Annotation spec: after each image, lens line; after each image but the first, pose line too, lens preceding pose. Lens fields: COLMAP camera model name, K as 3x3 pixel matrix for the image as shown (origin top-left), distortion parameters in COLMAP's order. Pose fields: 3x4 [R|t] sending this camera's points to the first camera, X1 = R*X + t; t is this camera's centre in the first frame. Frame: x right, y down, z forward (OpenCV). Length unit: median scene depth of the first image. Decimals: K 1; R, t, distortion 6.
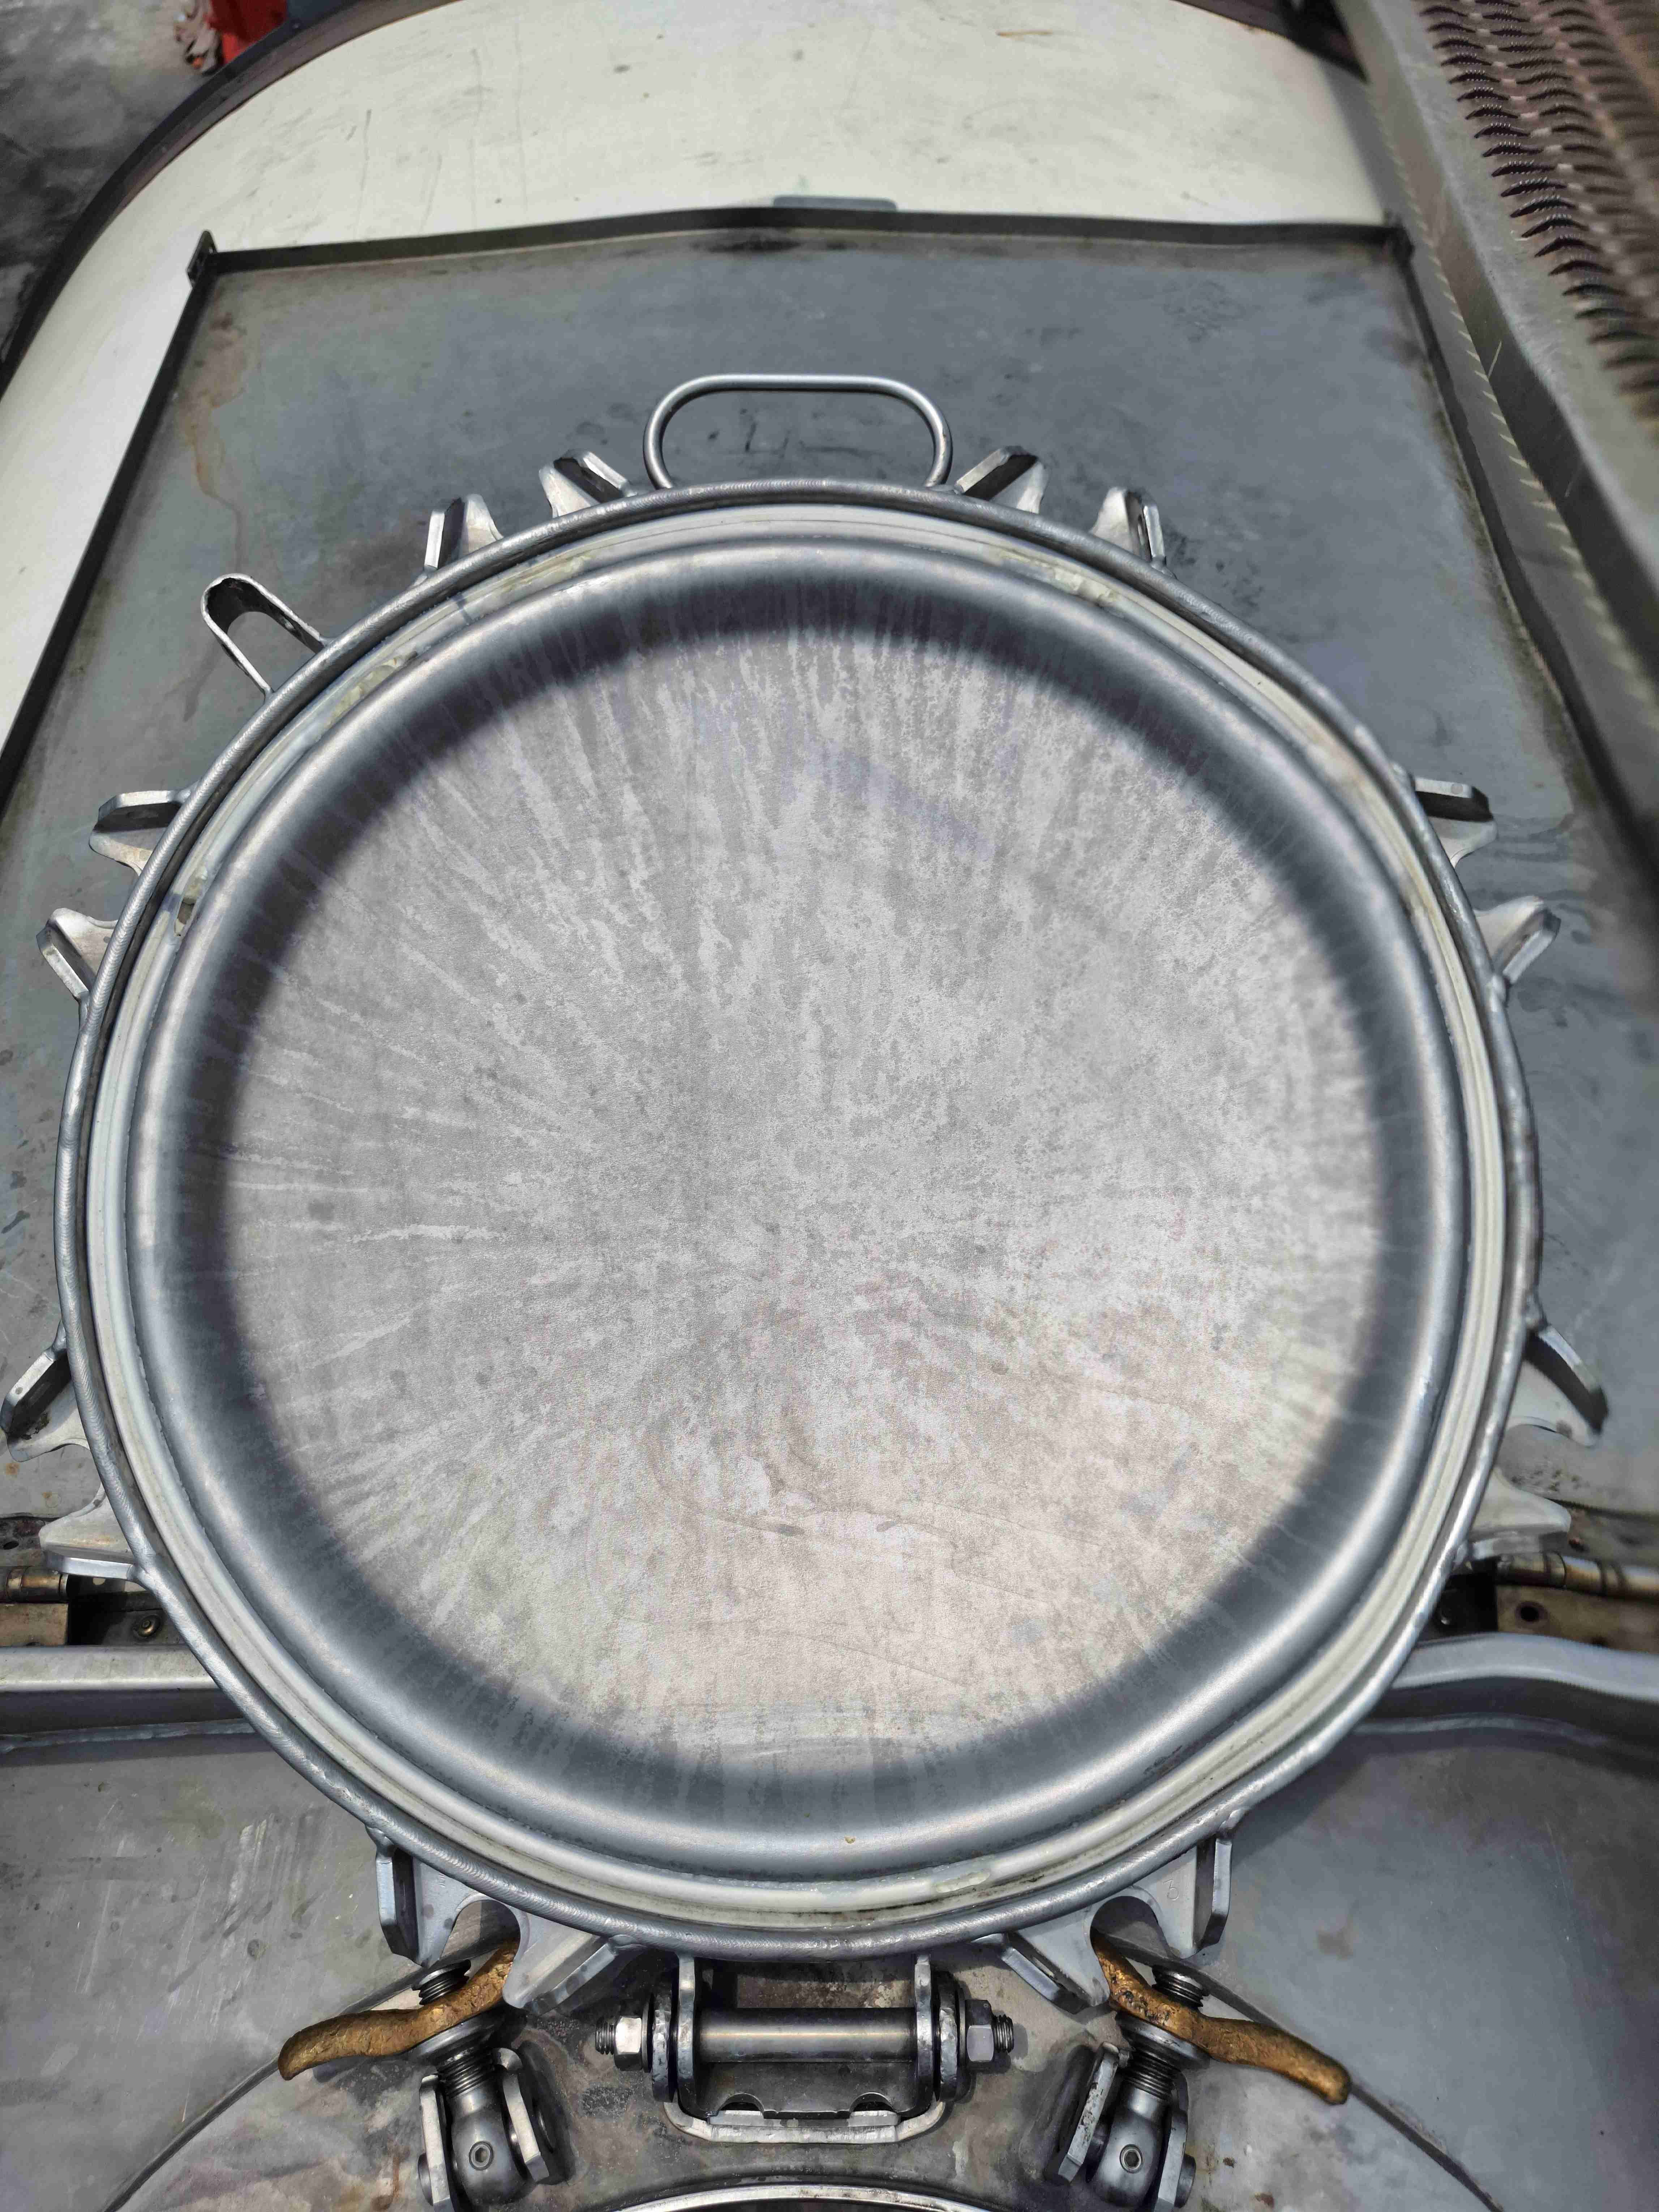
lens RADIAL K [[1559.3, 0, 842.1], [0, 1559.3, 1122.2], [0, 0, 1]] dist [0.031723, -0.029923]
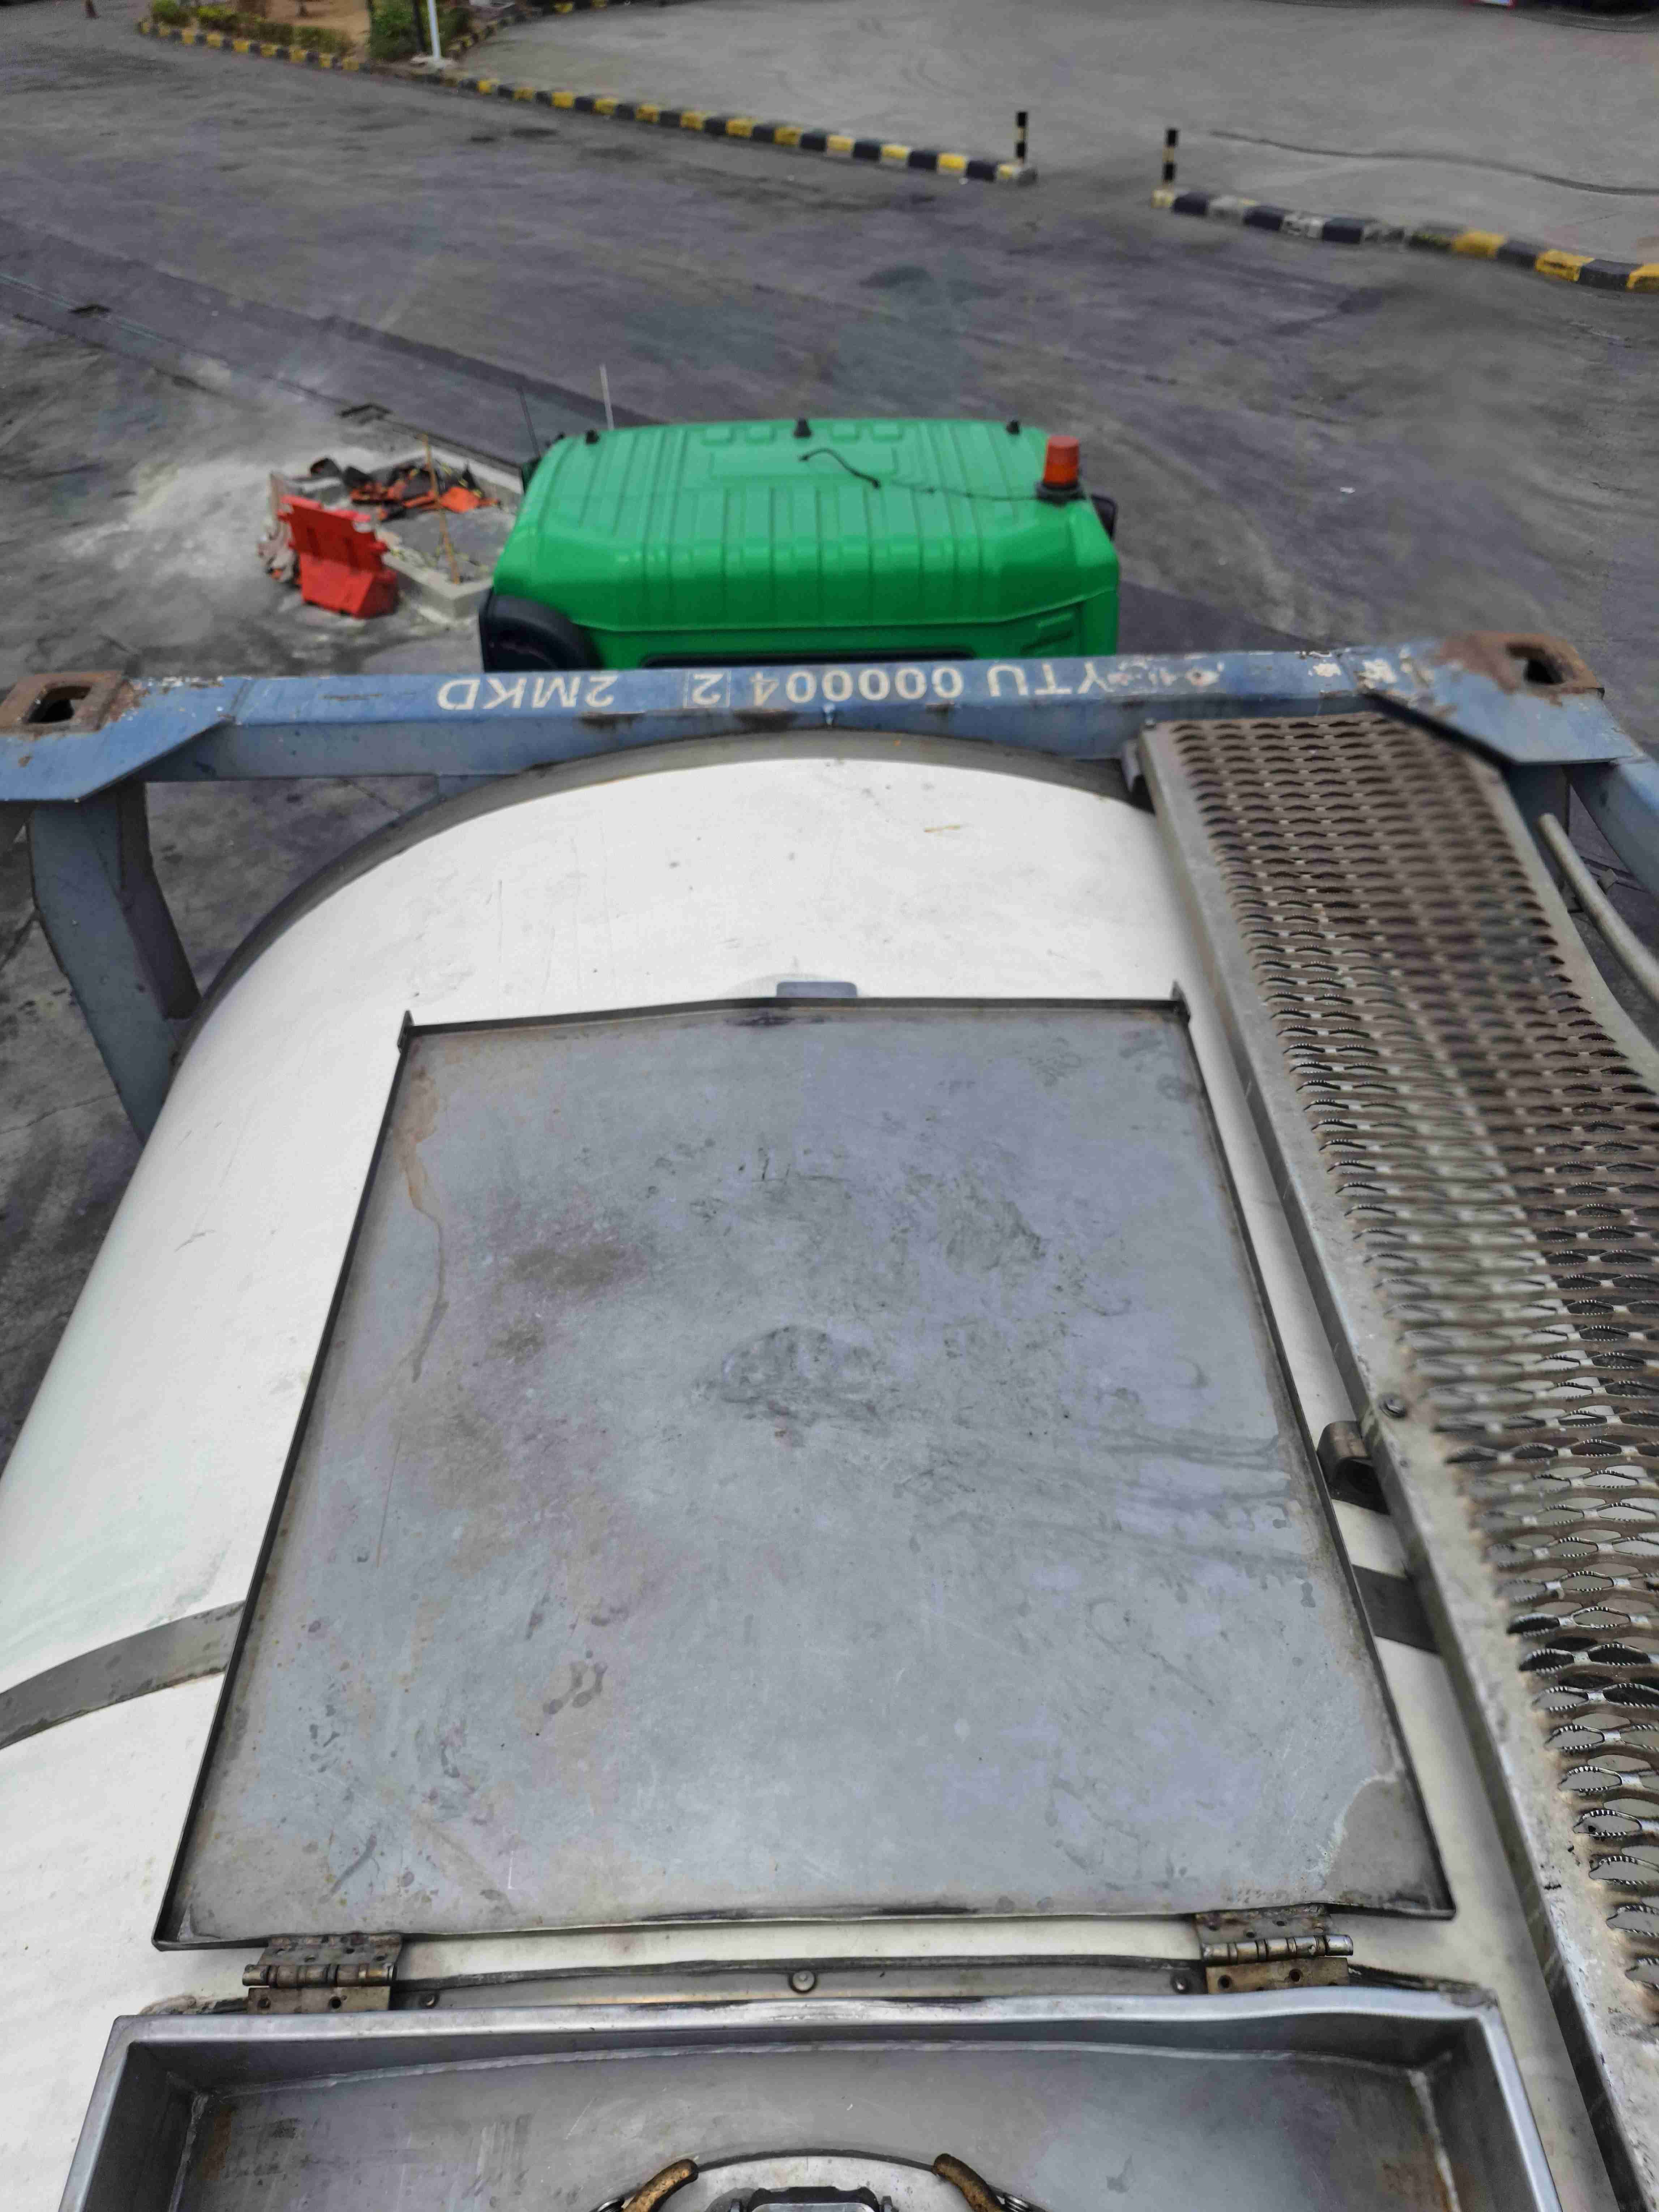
lens RADIAL K [[1559.3, 0, 843.2], [0, 1559.3, 1106.2], [0, 0, 1]] dist [0.031723, -0.029923]
pose [[0.999776, -0.021089, 0.001932, 0.016333], [0.020973, 0.973376, -0.228254, -0.122779], [0.002933, 0.228243, 0.973600, -0.481268]]
